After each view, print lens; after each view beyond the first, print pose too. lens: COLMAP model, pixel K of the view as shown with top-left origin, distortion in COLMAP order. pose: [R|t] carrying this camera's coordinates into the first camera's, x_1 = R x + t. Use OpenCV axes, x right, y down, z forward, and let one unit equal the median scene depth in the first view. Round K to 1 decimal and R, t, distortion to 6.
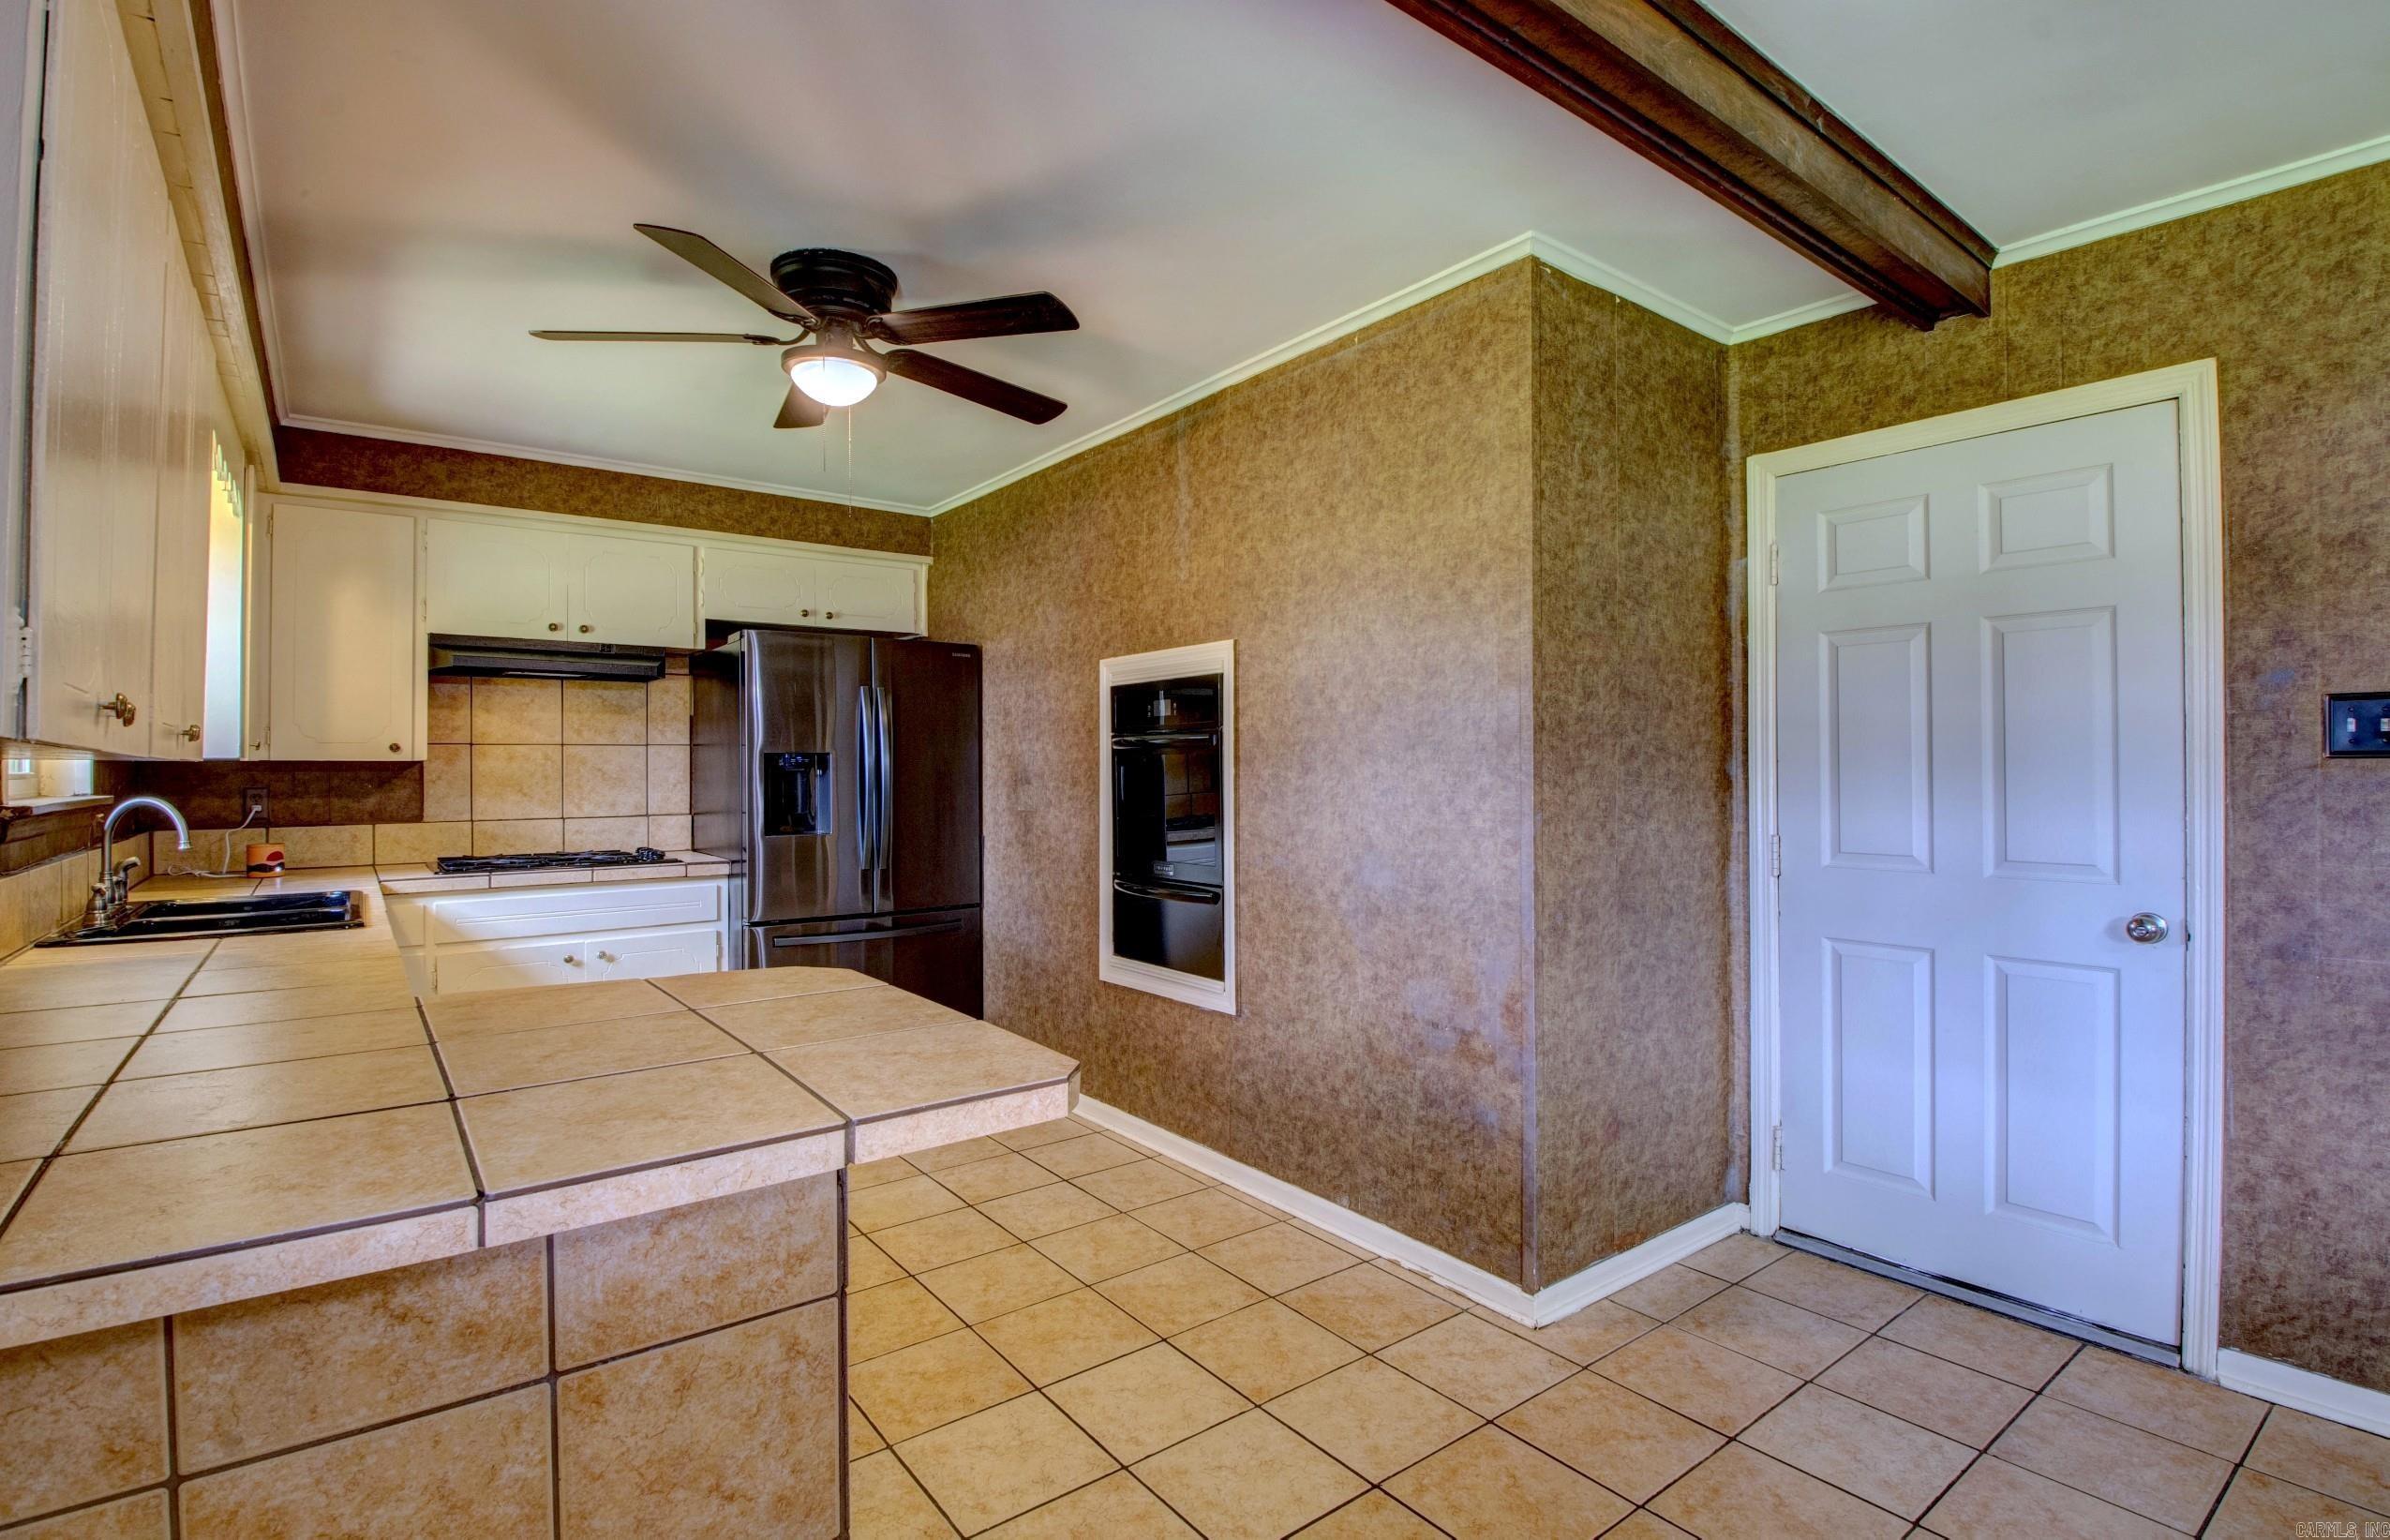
lens RADIAL K [[1112.9, 0, 1205.2], [0, 1112.9, 761.3], [0, 0, 1]] dist [0.004208, -0.019400]
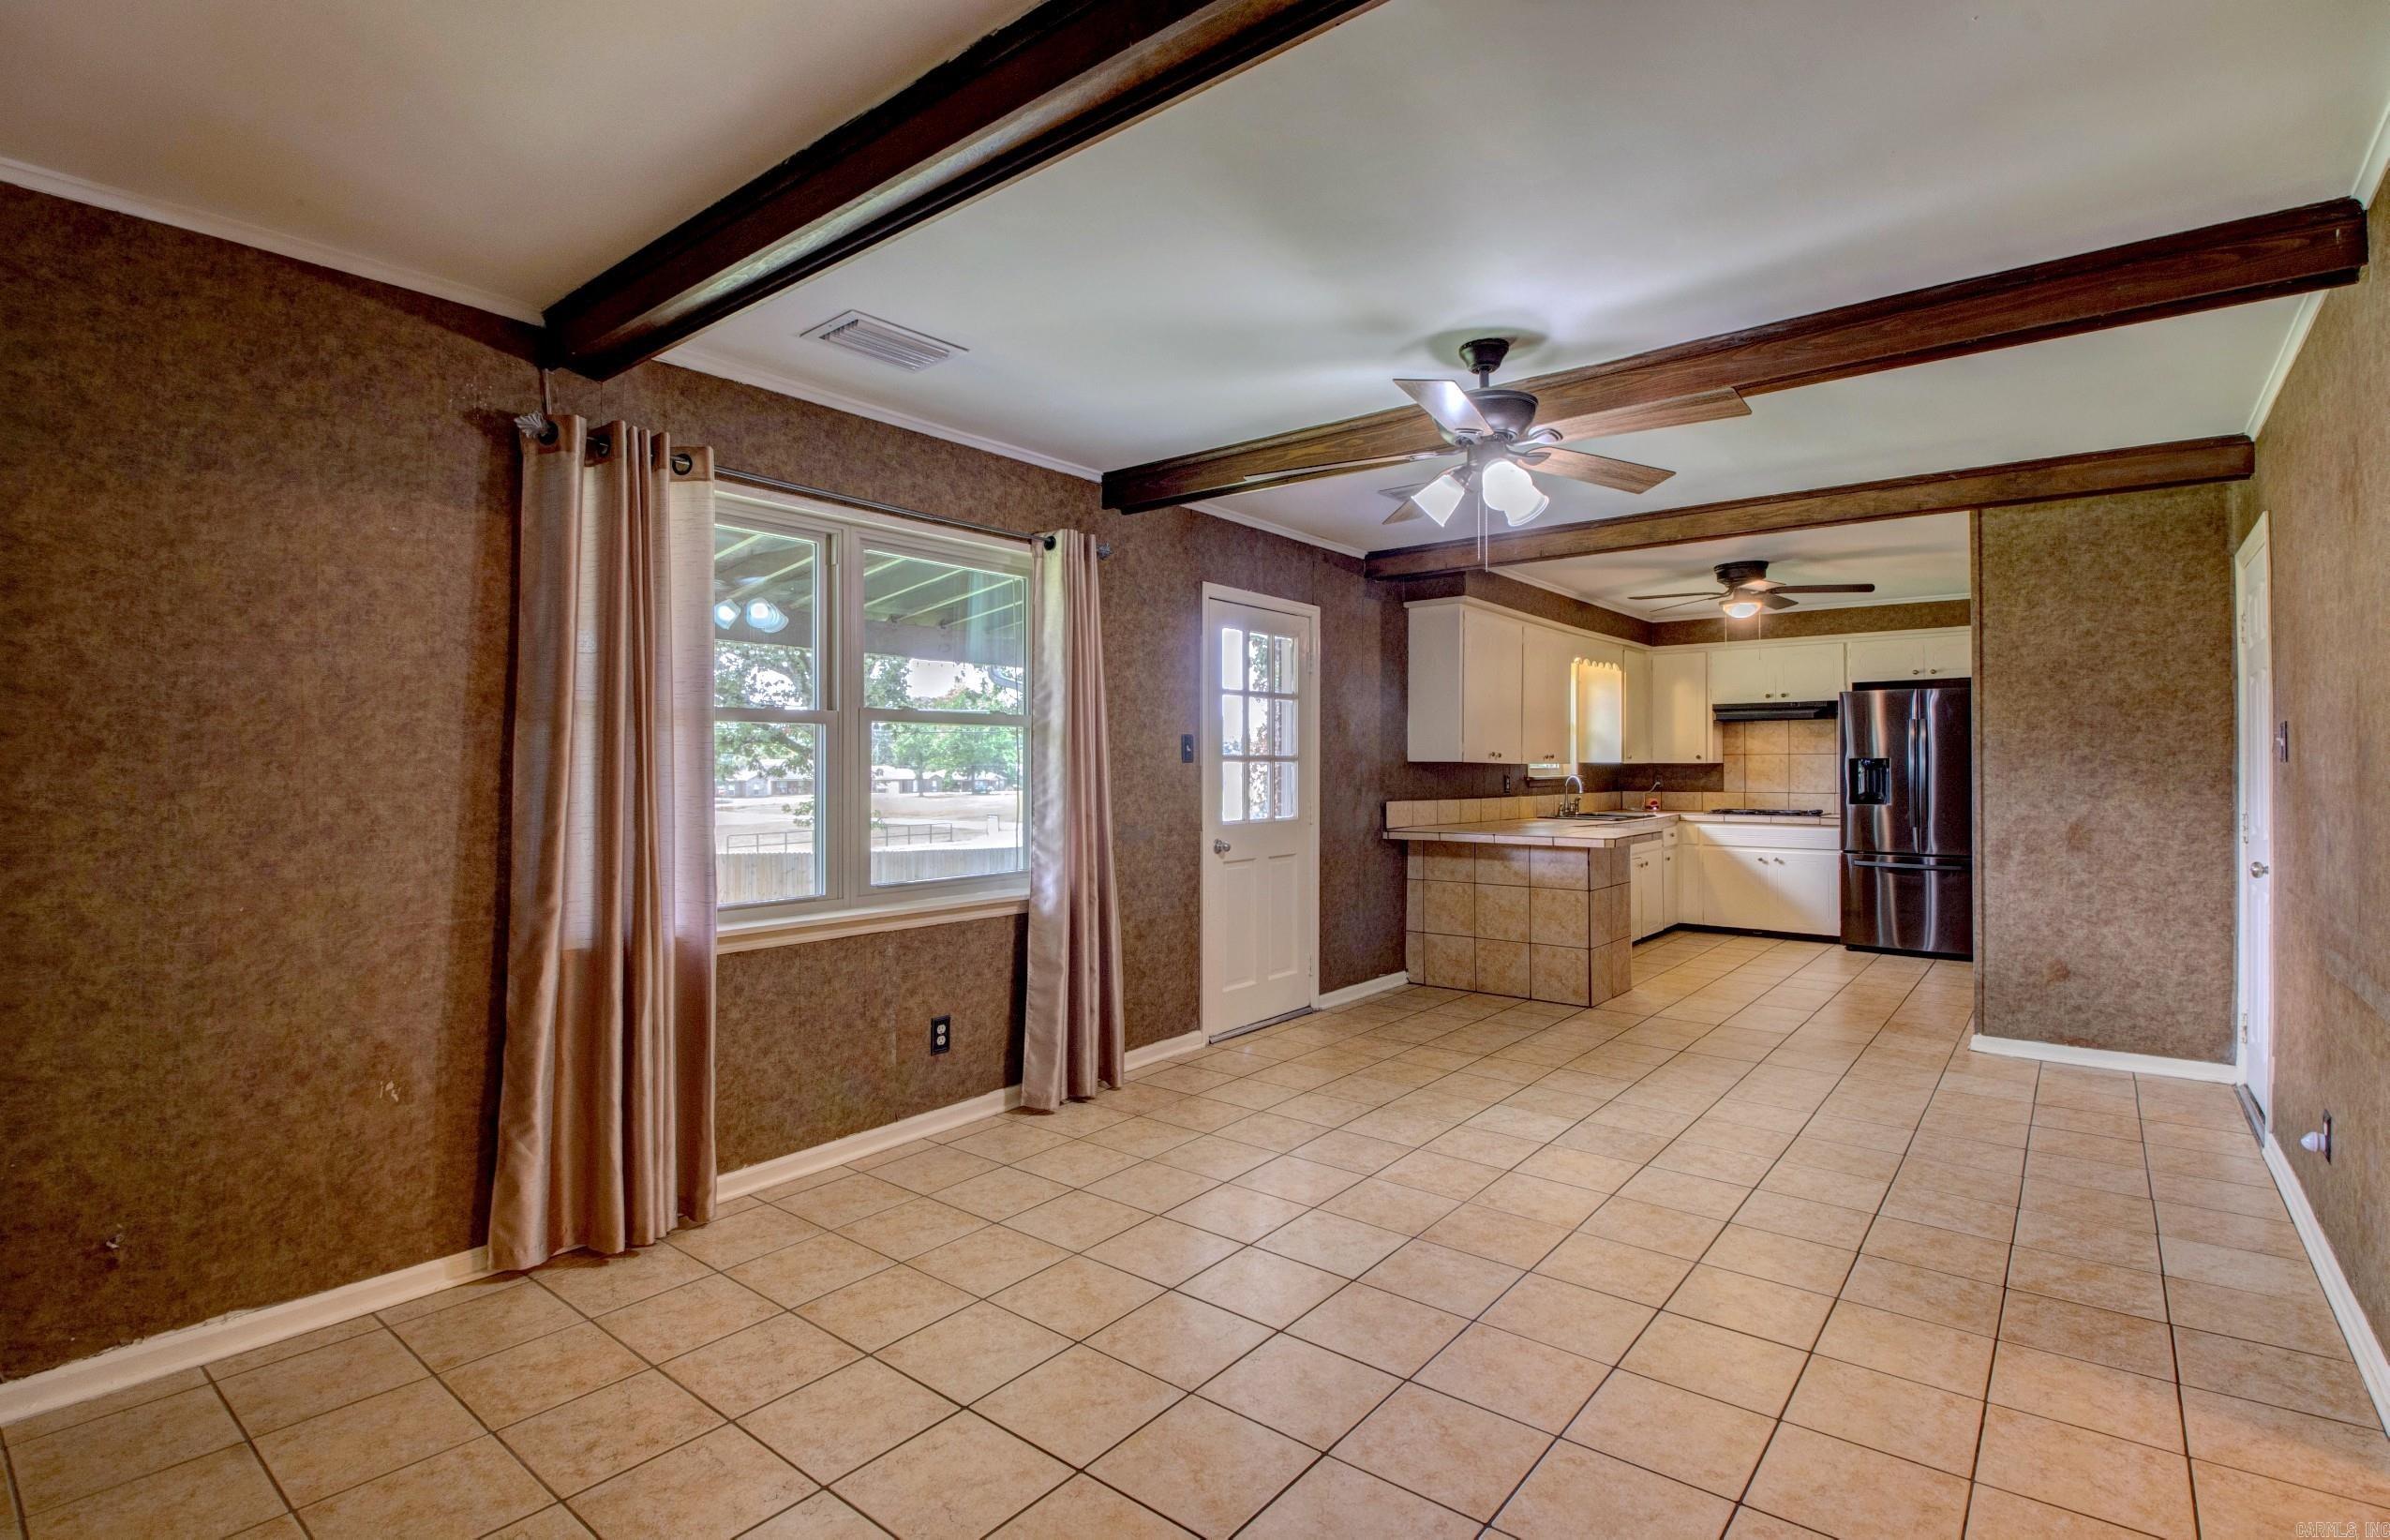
lens RADIAL K [[1112.9, 0, 1179.2], [0, 1112.9, 750.2], [0, 0, 1]] dist [0.004208, -0.019400]
pose [[0.227193, -0.011932, -0.973777, 1.585872], [0.003986, 0.999928, -0.011322, -0.006740], [0.973842, -0.001309, 0.227224, -0.682556]]
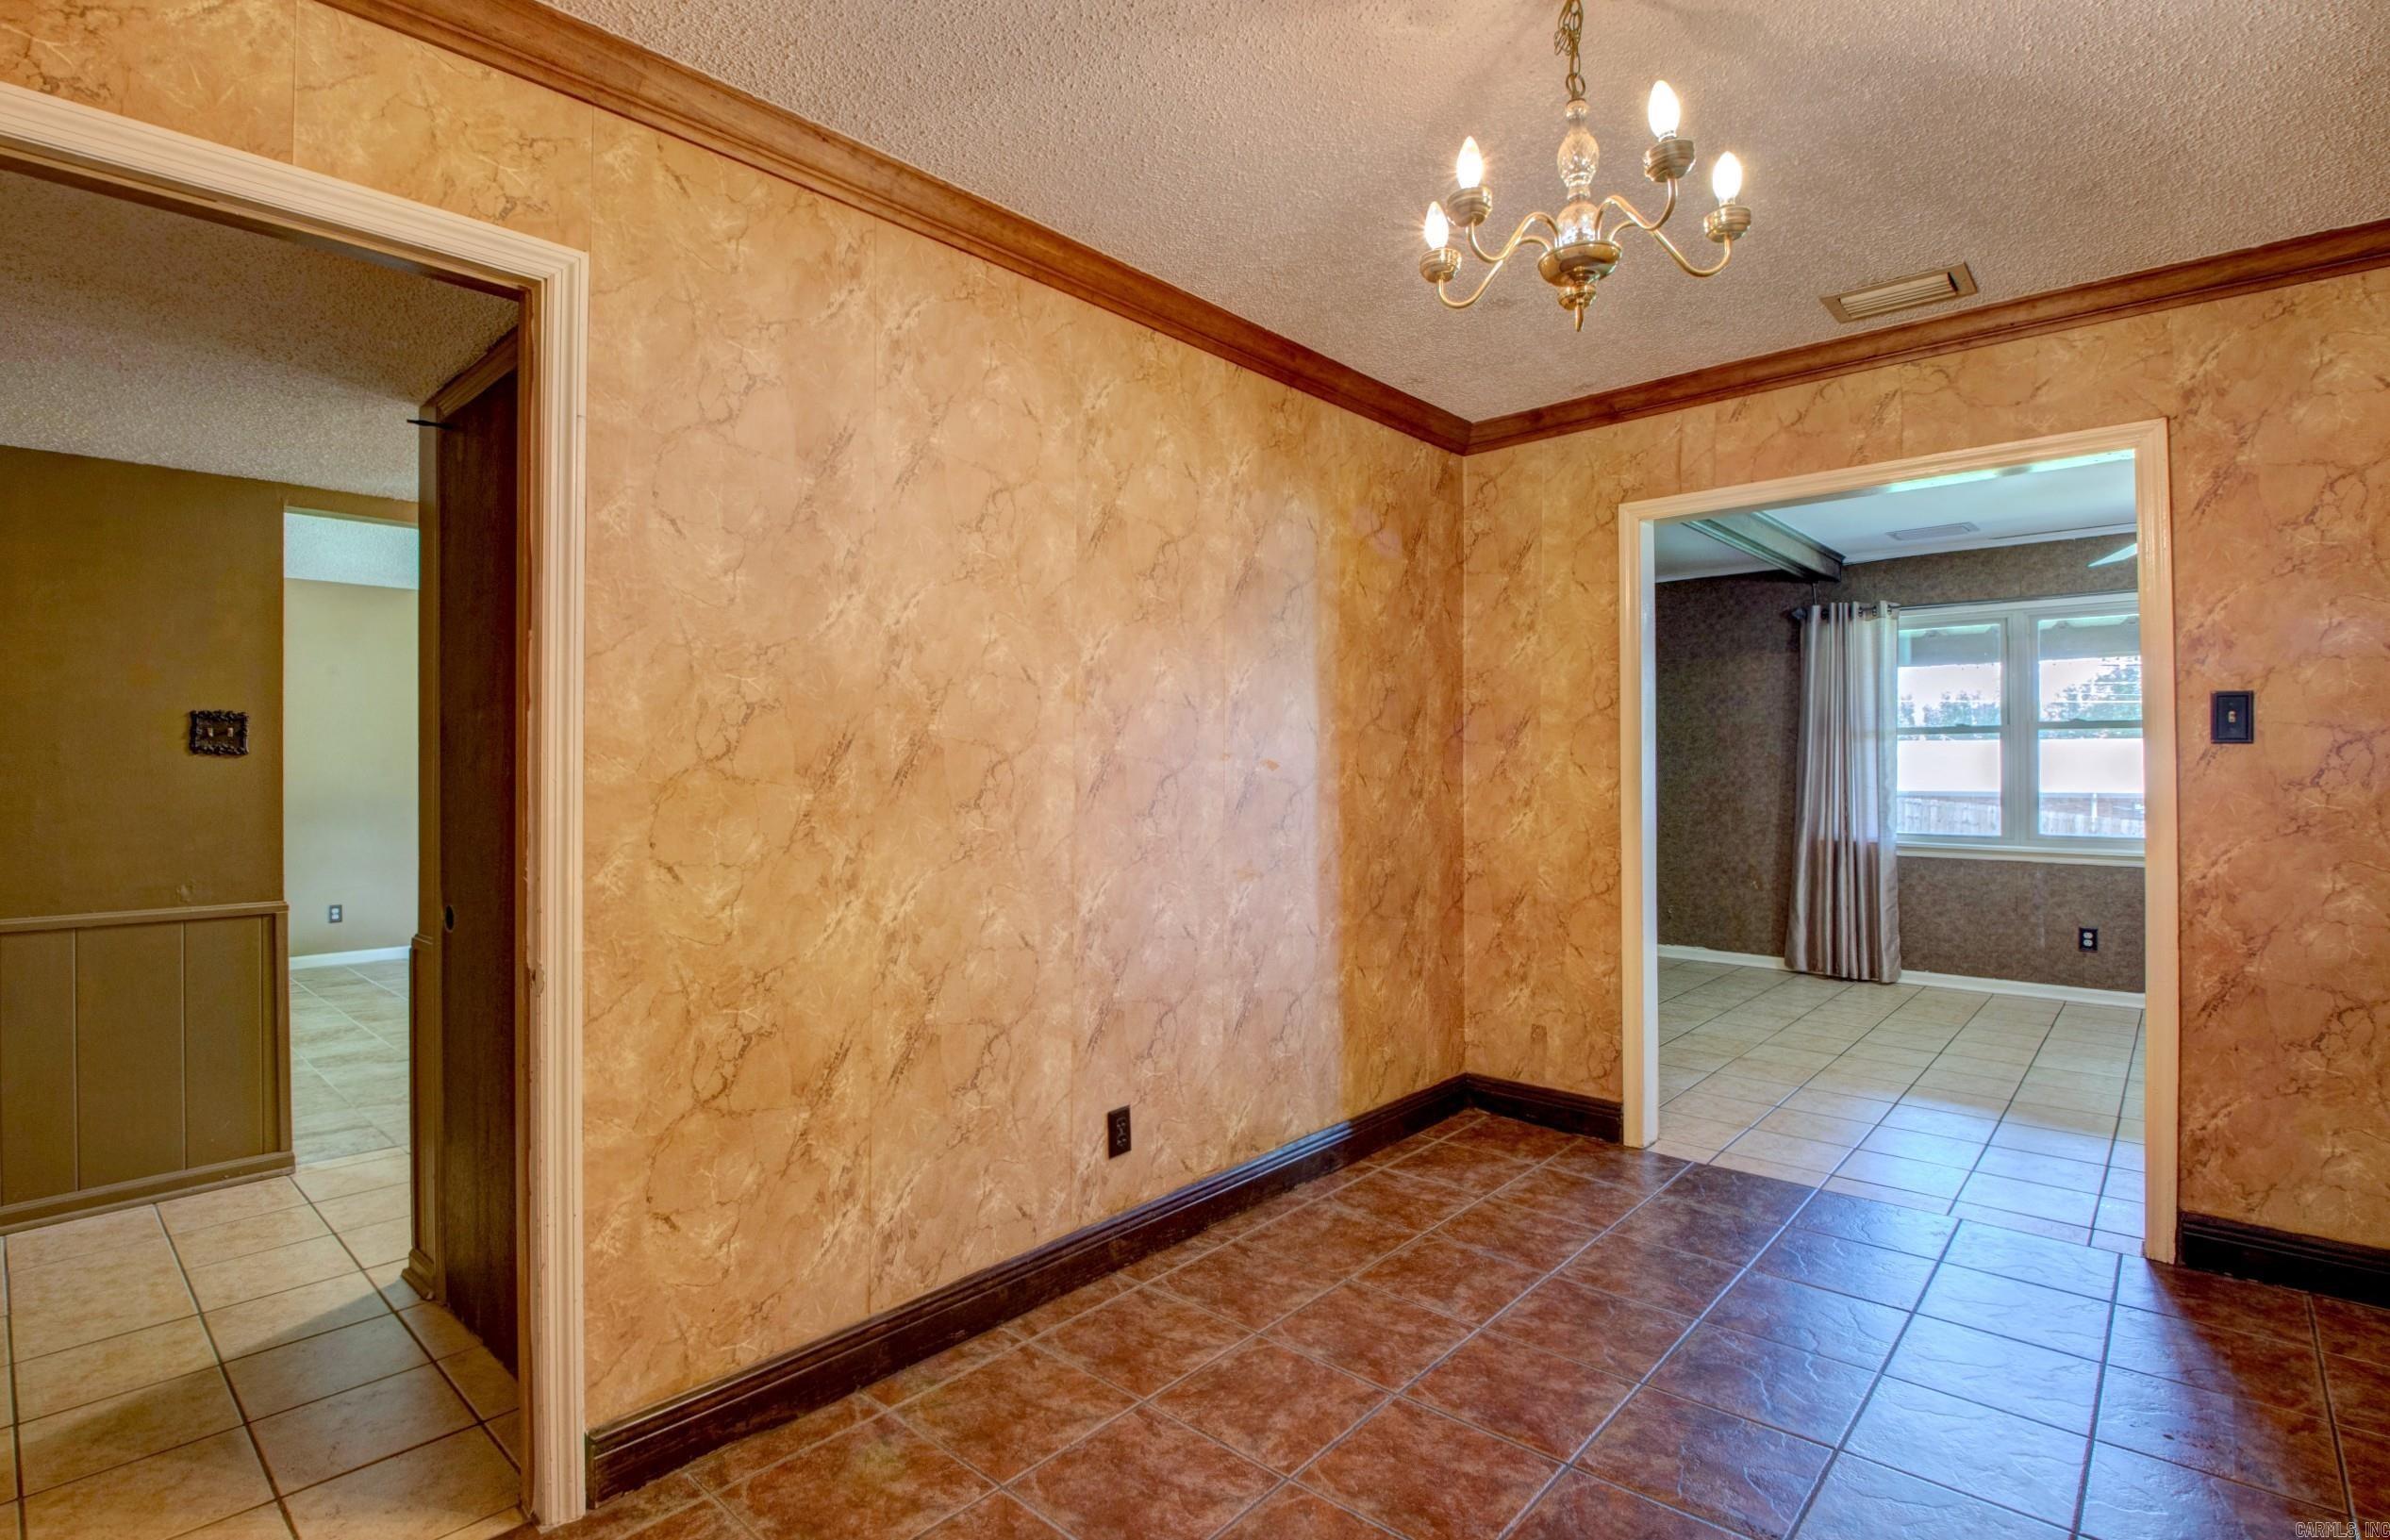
lens RADIAL K [[1112.8, 0, 1200.1], [0, 1112.8, 750.2], [0, 0, 1]] dist [0.004208, -0.019400]
pose [[-0.984107, -0.000250, -0.177574, 2.107272], [0.002633, 0.999868, -0.016002, 0.008819], [0.177554, -0.016215, -0.983977, 0.949907]]
